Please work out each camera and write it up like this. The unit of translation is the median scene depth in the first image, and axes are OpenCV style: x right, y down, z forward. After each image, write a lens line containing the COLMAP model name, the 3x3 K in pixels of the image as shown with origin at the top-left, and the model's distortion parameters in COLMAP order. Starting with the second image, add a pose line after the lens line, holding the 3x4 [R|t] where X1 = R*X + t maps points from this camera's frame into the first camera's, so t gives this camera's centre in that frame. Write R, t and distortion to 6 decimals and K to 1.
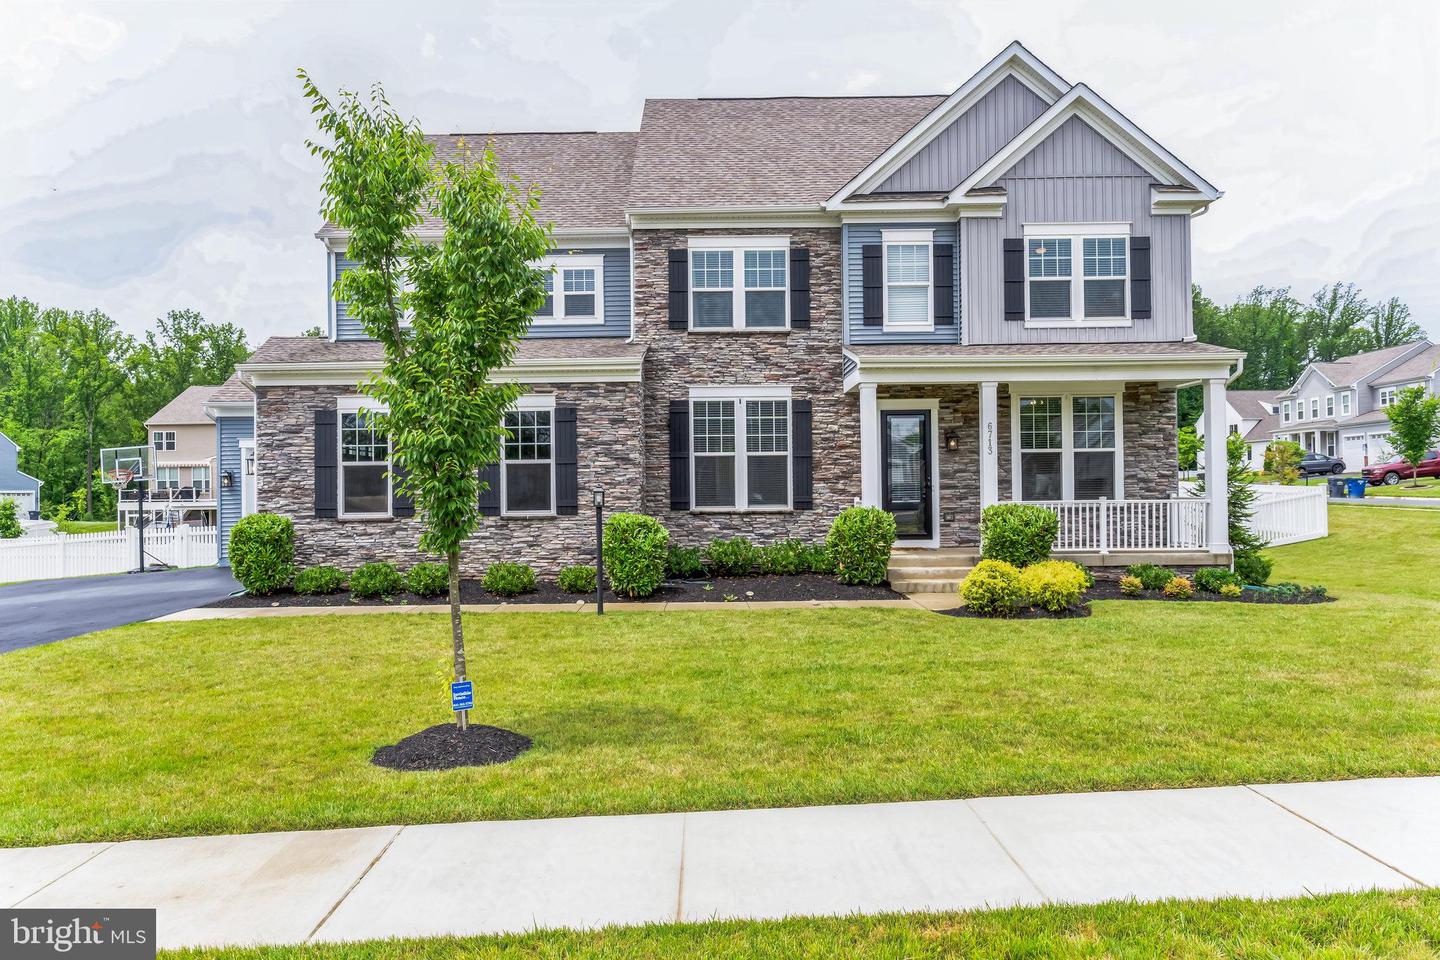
lens RADIAL K [[1012.1, 0, 711.7], [0, 1012.1, 470.0], [0, 0, 1]] dist [0.008130, 0.000556]
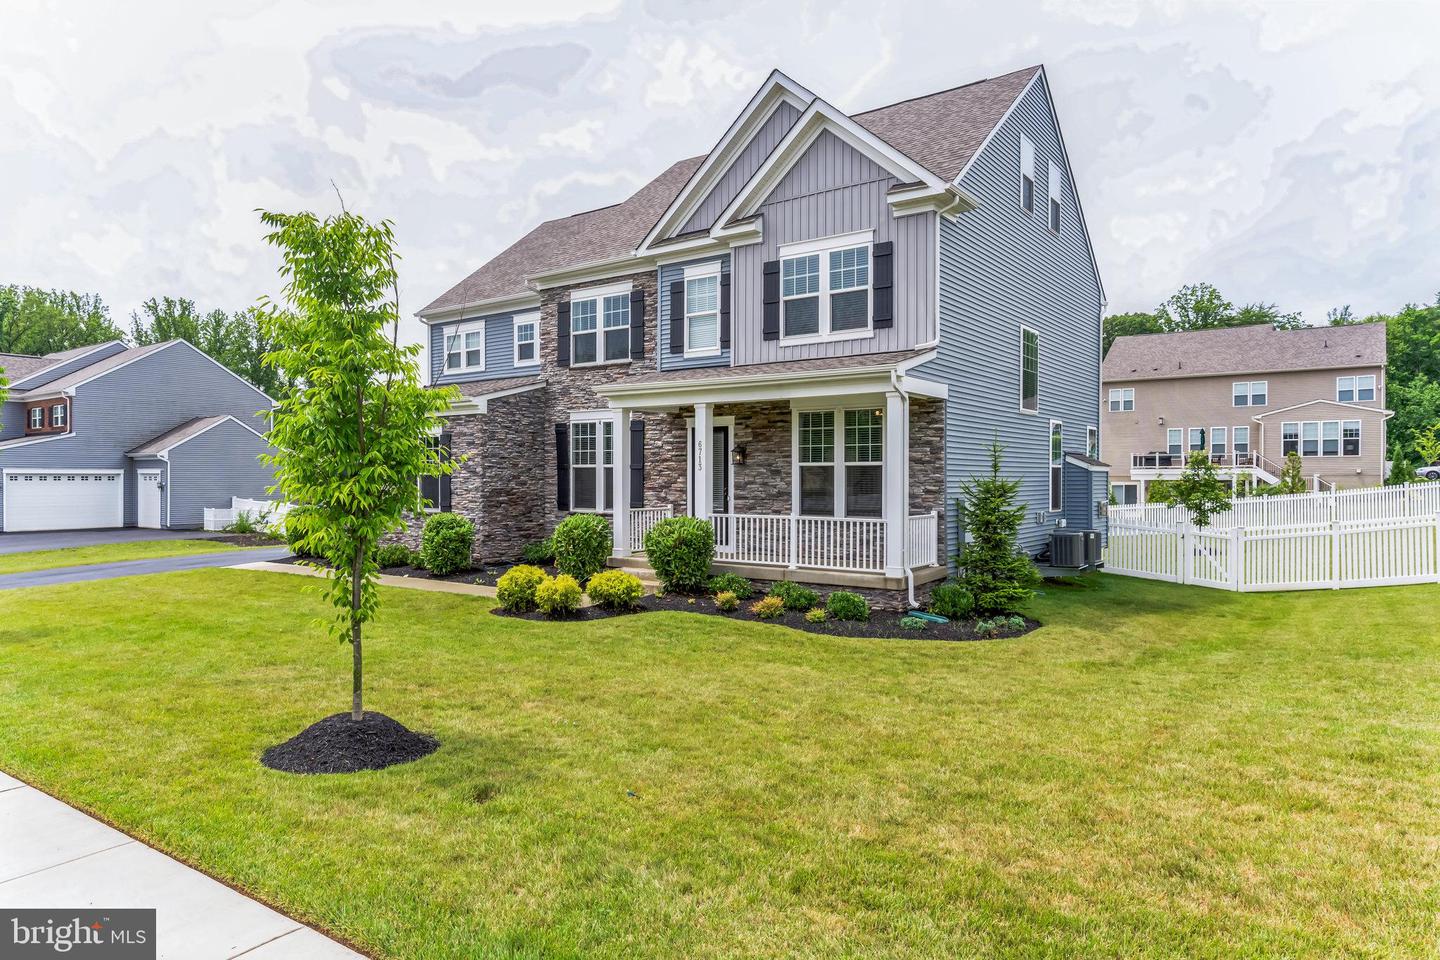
lens RADIAL K [[913.1, 0, 703.9], [0, 913.1, 473.0], [0, 0, 1]] dist [-0.009061, 0.001499]
pose [[0.799191, 0.009703, -0.600999, 0.807672], [0.004368, 0.999750, 0.021950, -0.031807], [0.601061, -0.020168, 0.798949, 0.204108]]
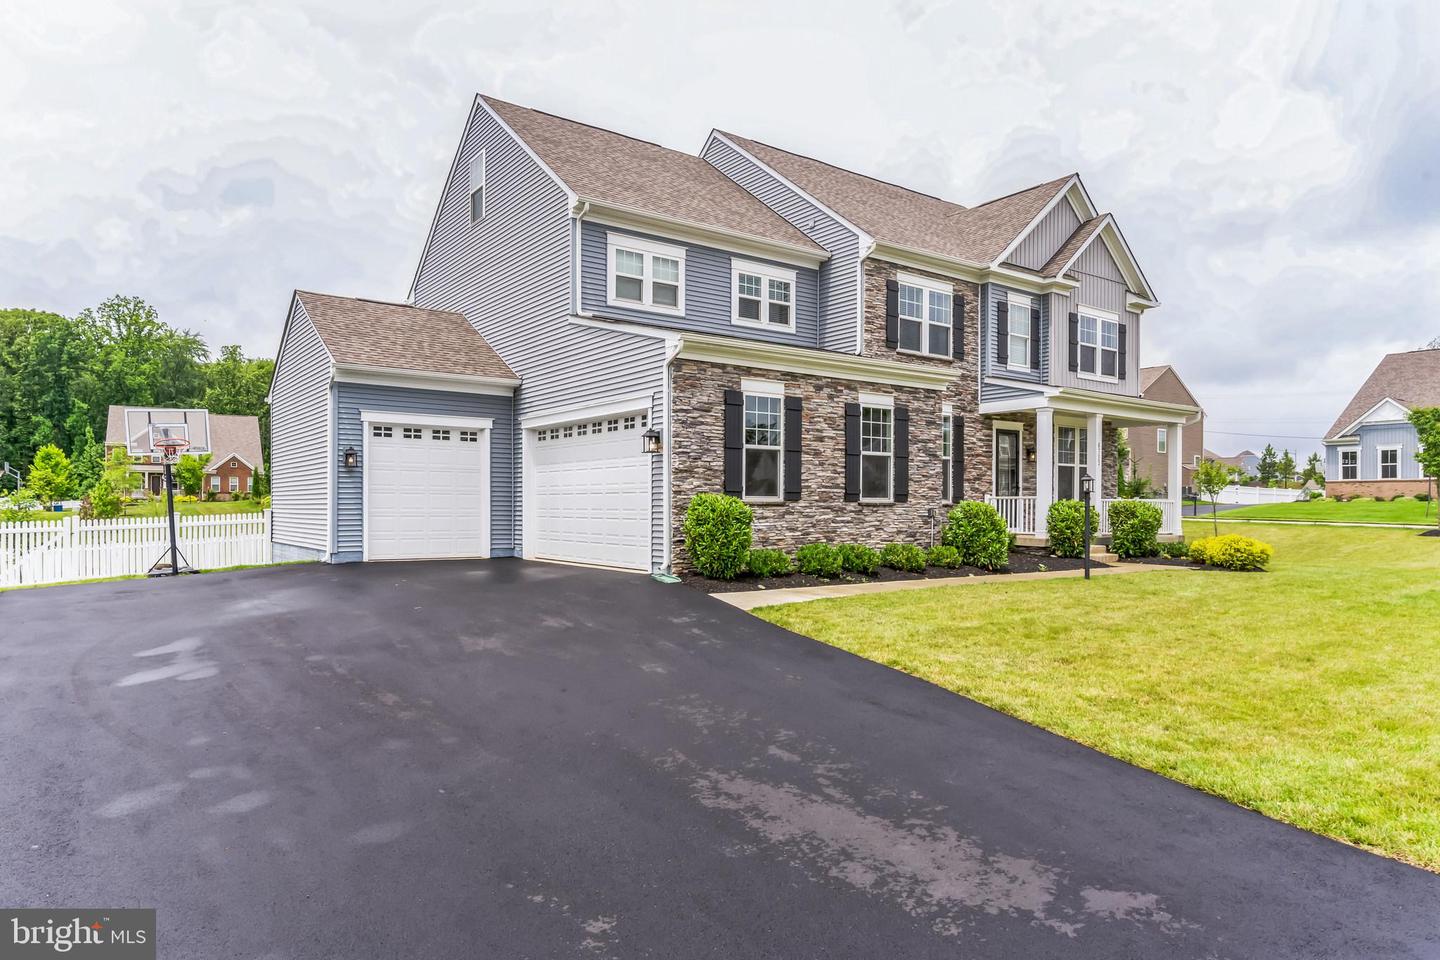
lens RADIAL K [[882.9, 0, 717.1], [0, 882.9, 509.9], [0, 0, 1]] dist [0.001630, 0.000525]
pose [[0.807410, 0.013314, 0.589840, -0.821962], [-0.026442, 0.999557, 0.013632, 0.041311], [-0.589397, -0.026603, 0.807405, 0.293200]]
